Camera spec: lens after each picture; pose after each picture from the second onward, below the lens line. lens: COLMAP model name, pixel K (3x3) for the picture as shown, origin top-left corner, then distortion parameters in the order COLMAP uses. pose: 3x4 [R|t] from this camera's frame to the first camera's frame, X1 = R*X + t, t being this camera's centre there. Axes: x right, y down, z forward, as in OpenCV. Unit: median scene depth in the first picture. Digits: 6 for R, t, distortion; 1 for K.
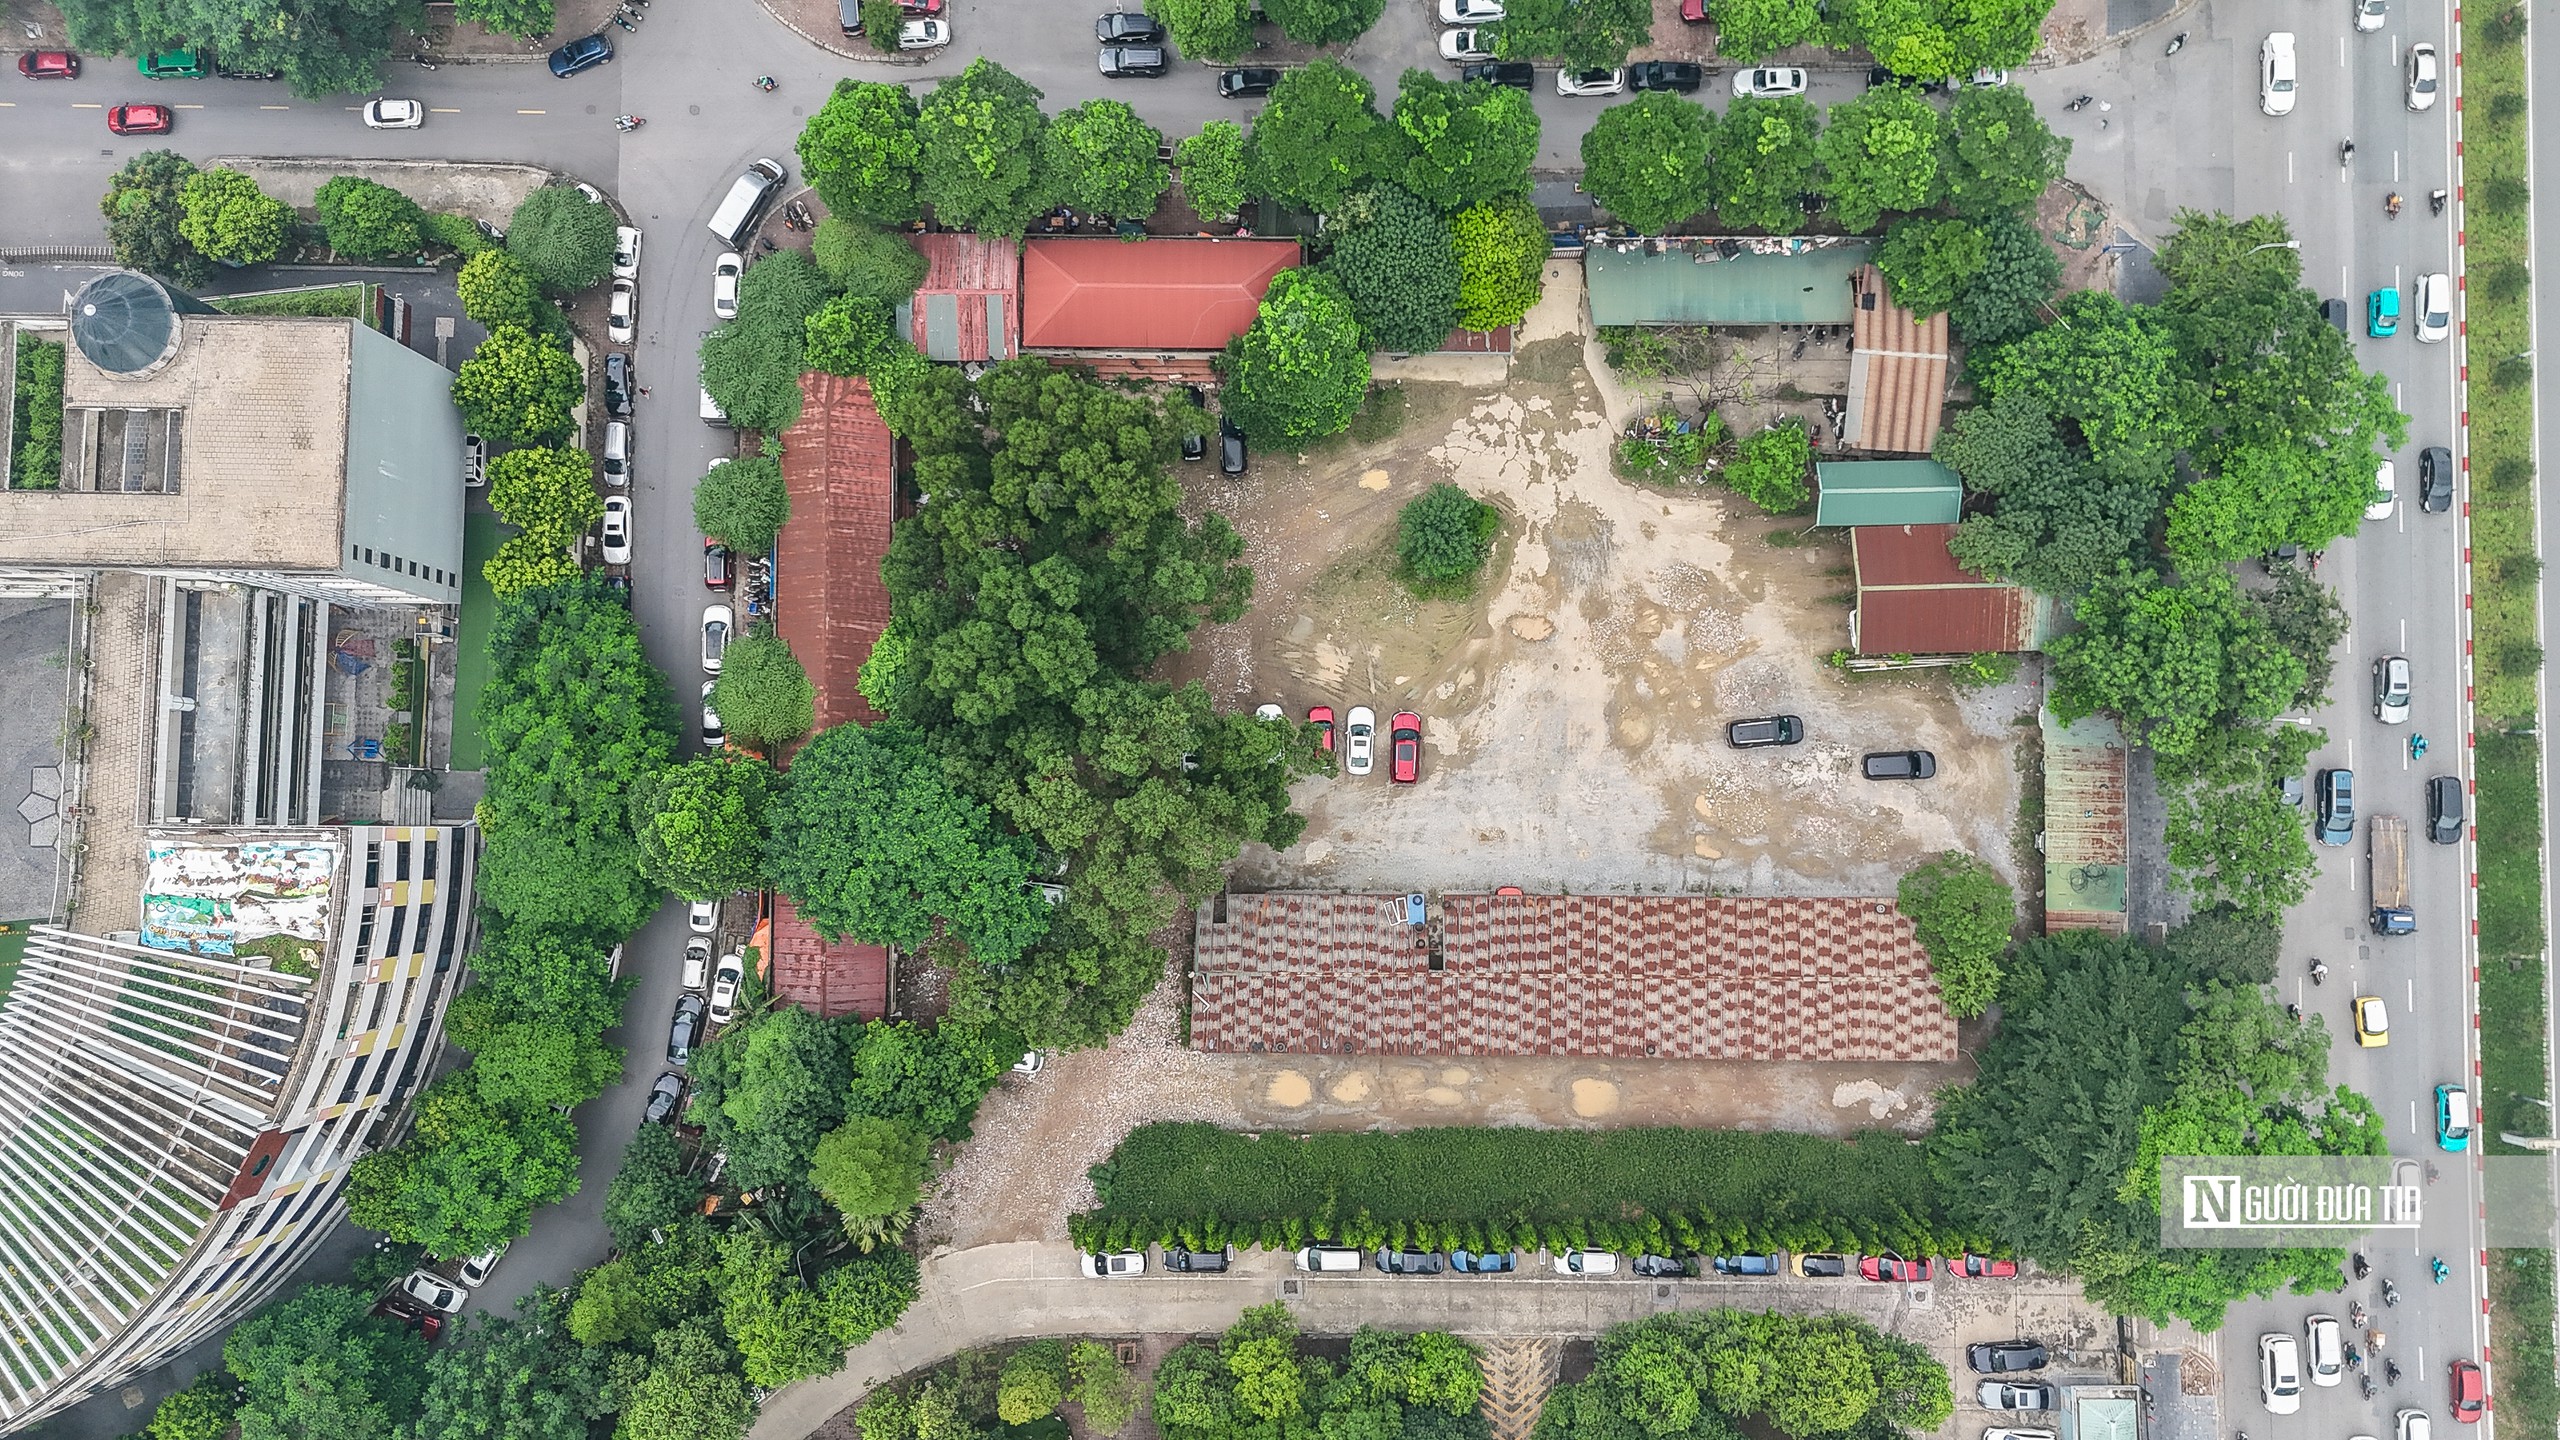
lens RADIAL K [[1909.8, 0, 1276.3], [0, 1909.8, 724.0], [0, 0, 1]] dist [0.059486, -0.048556]
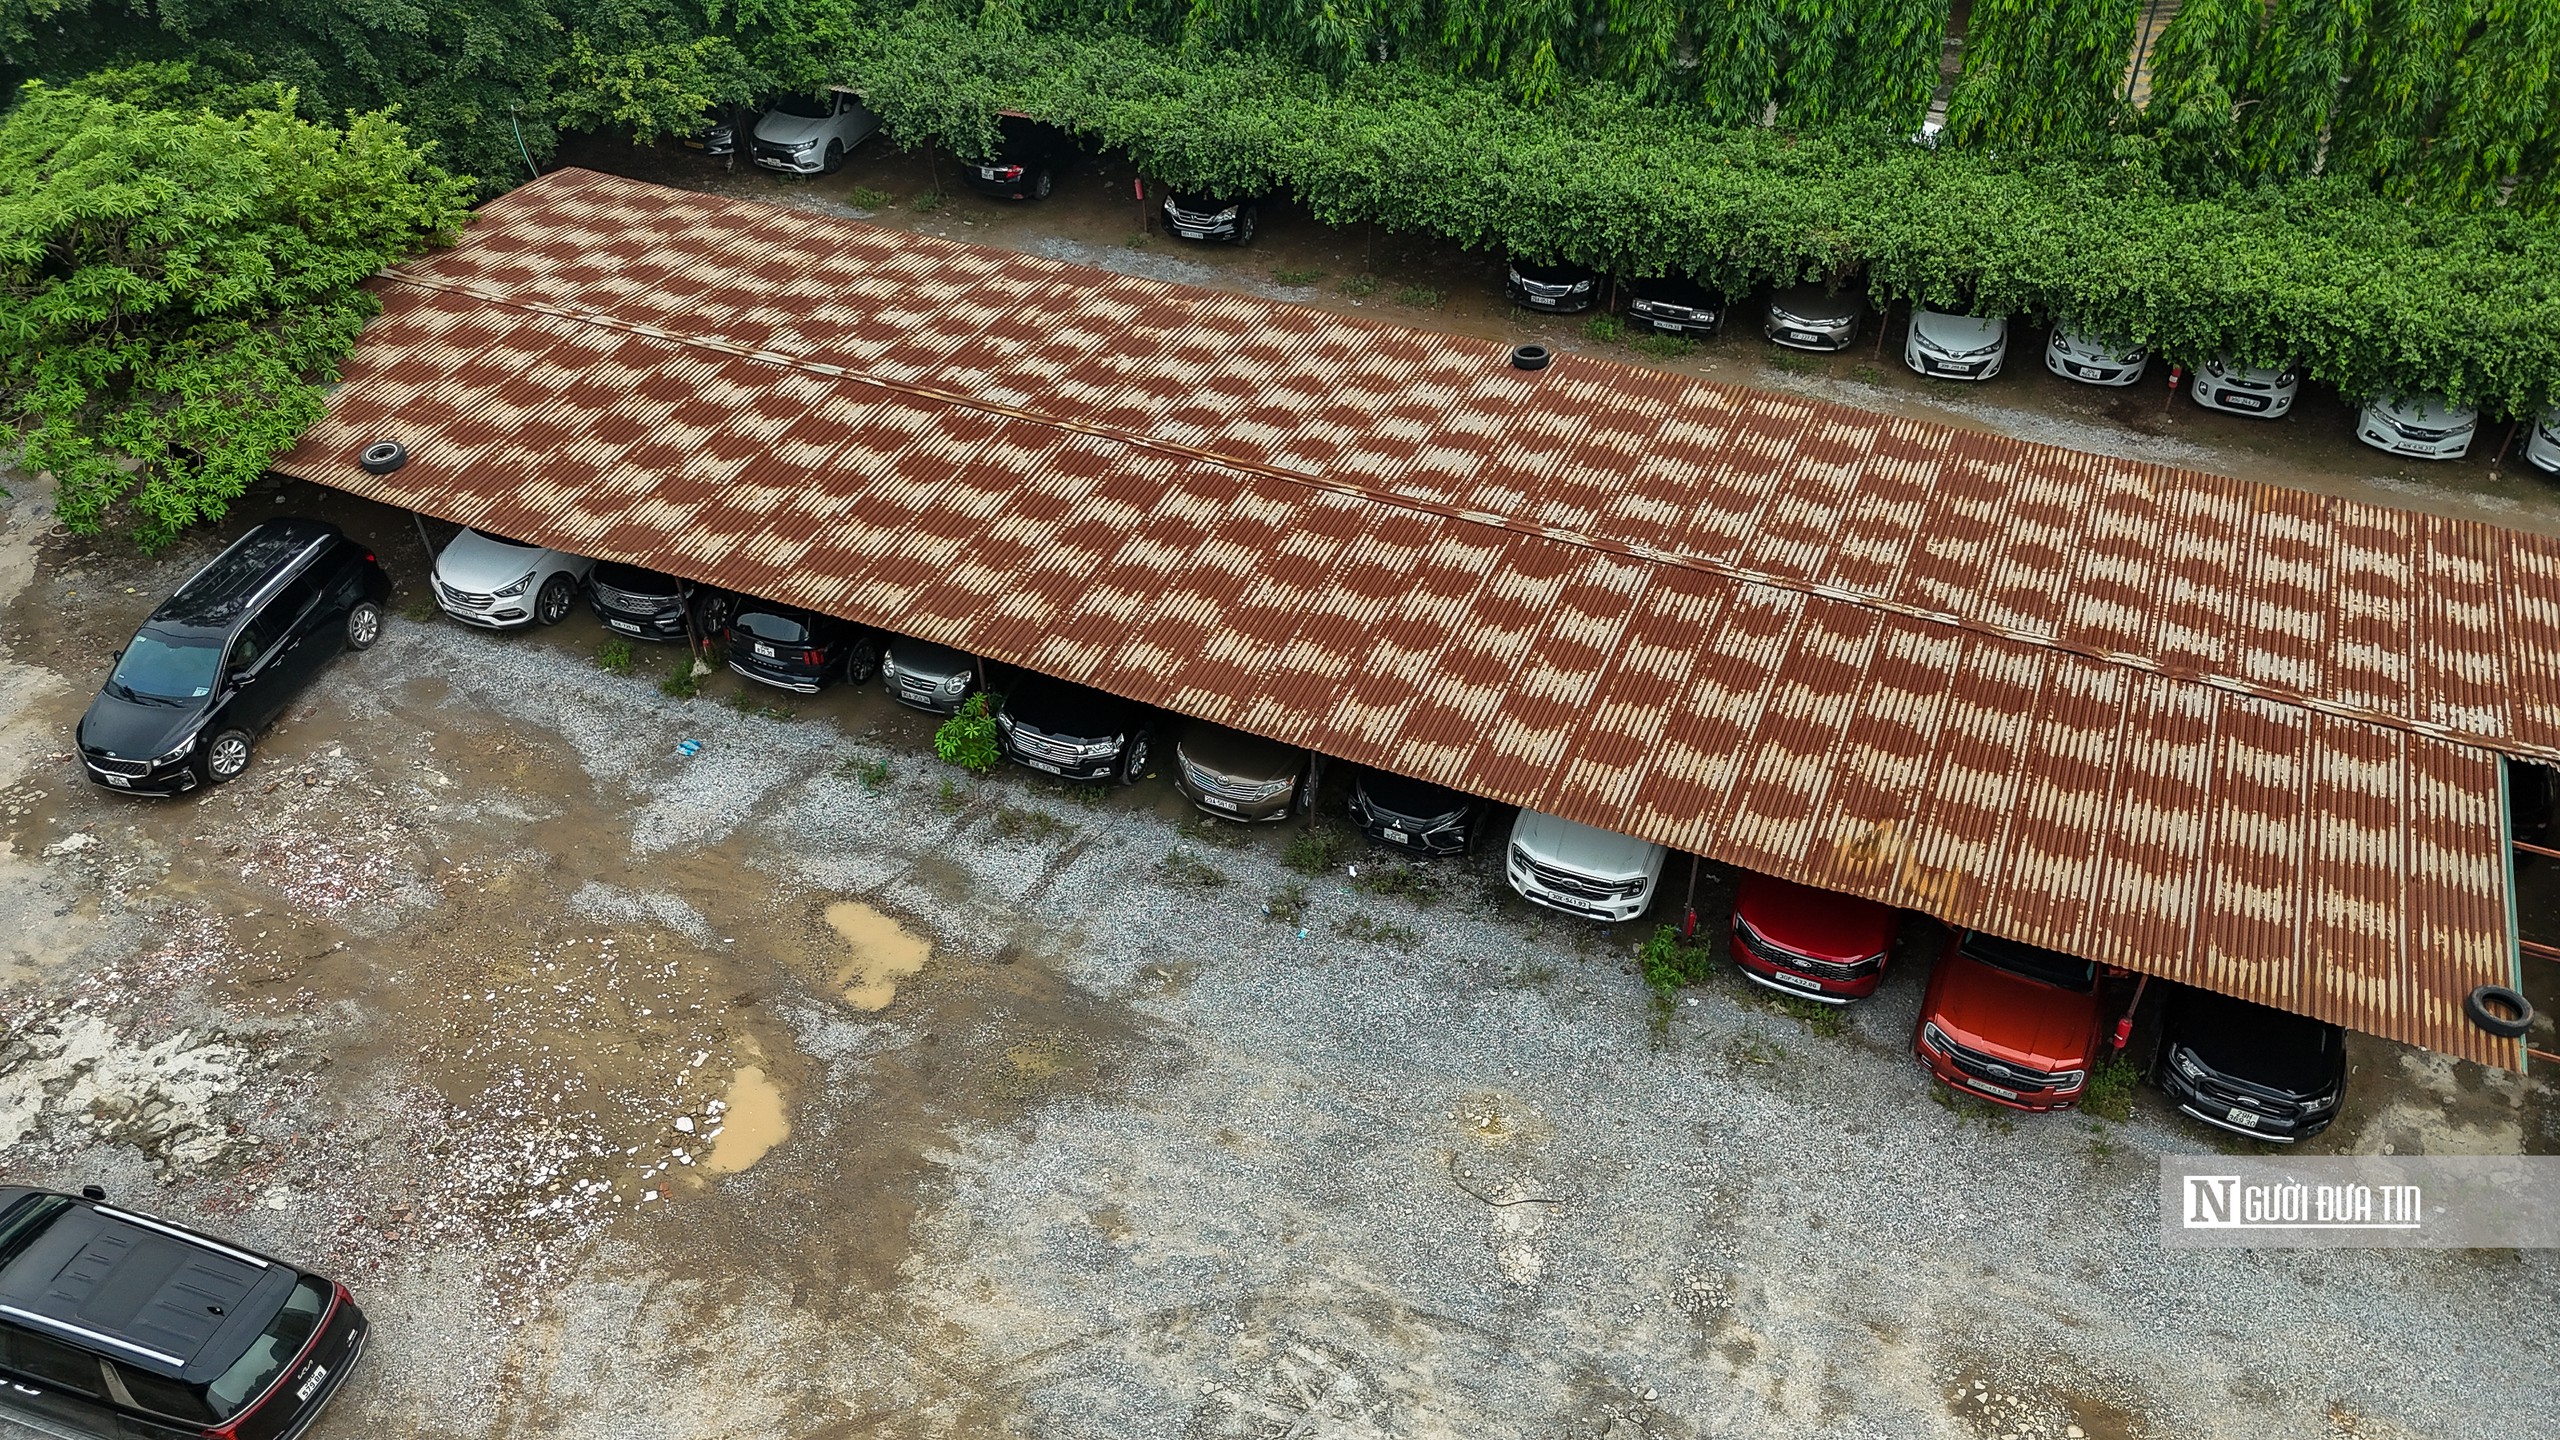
lens RADIAL K [[1909.8, 0, 1276.9], [0, 1909.8, 723.7], [0, 0, 1]] dist [0.059486, -0.048556]
pose [[-0.914749, -0.217788, 0.340298, 0.131716], [0.403575, -0.532212, 0.744230, -0.049089], [0.019026, 0.818119, 0.574734, 0.895309]]
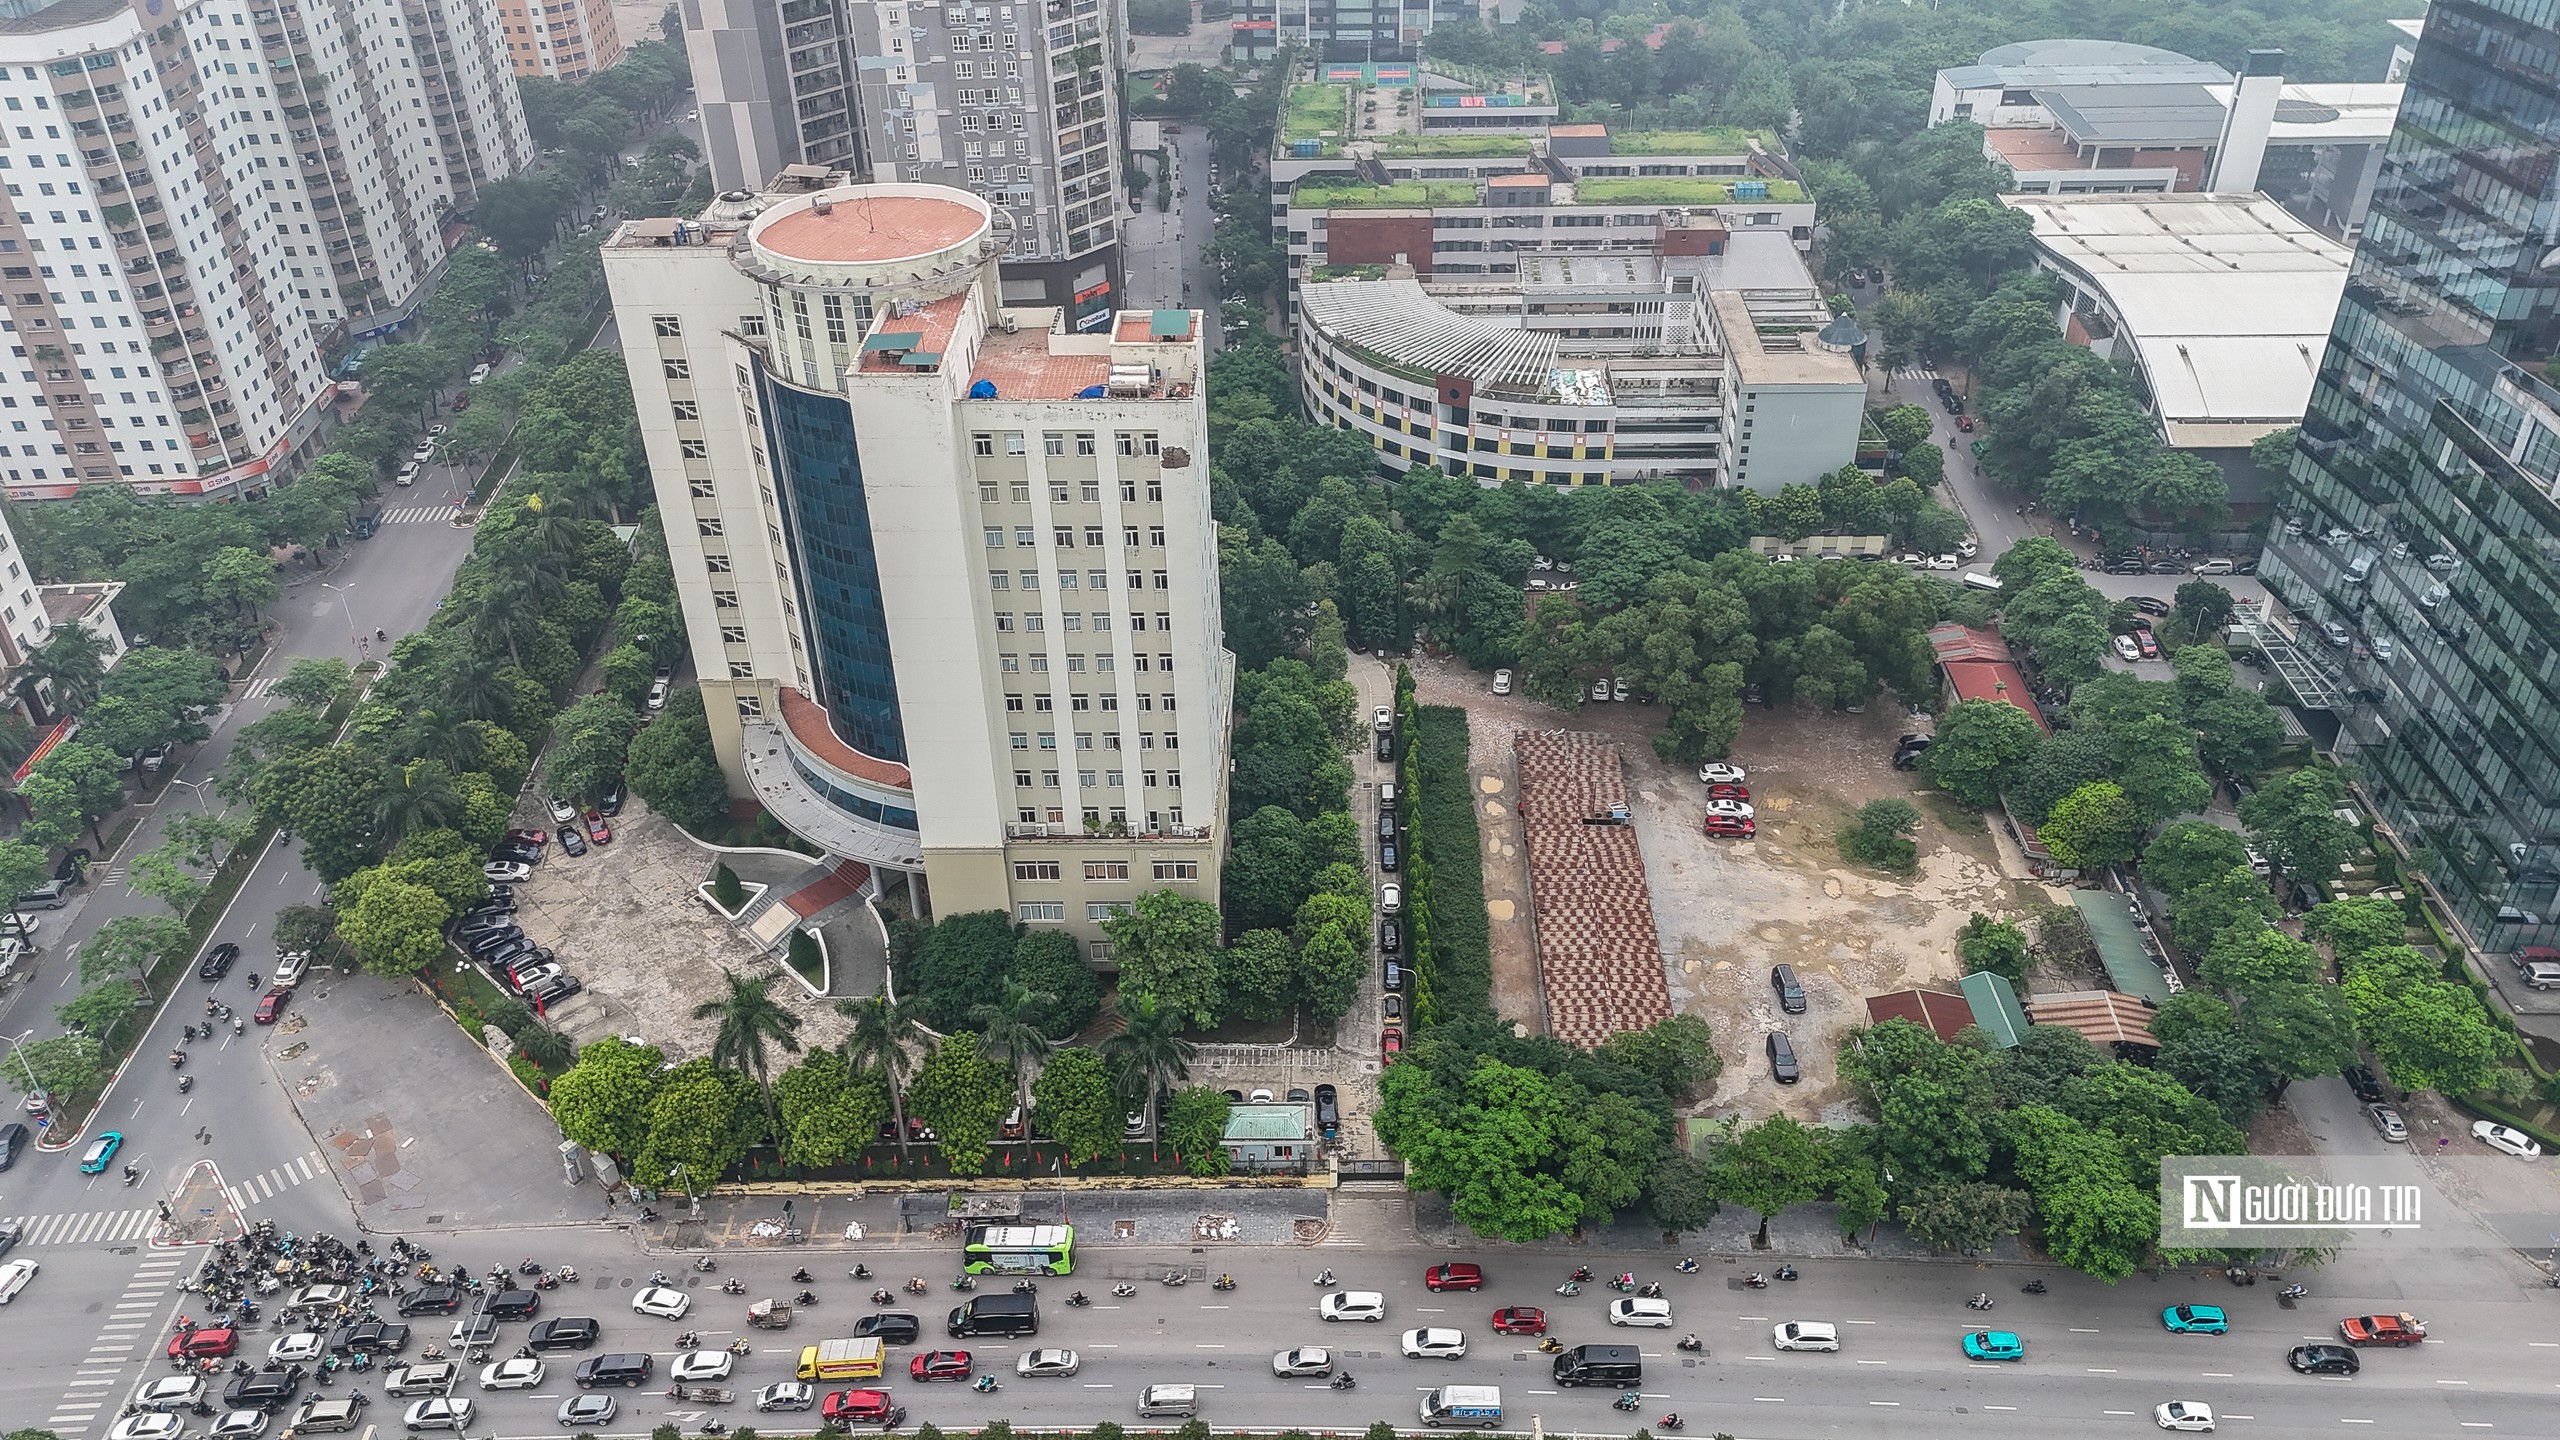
lens RADIAL K [[1909.8, 0, 1274.8], [0, 1909.8, 719.2], [0, 0, 1]] dist [0.059486, -0.048556]
pose [[-0.028194, 0.579065, -0.814794, 1.261078], [-0.995654, 0.056111, 0.074329, 0.253189], [0.088760, 0.813348, 0.574966, 0.060197]]
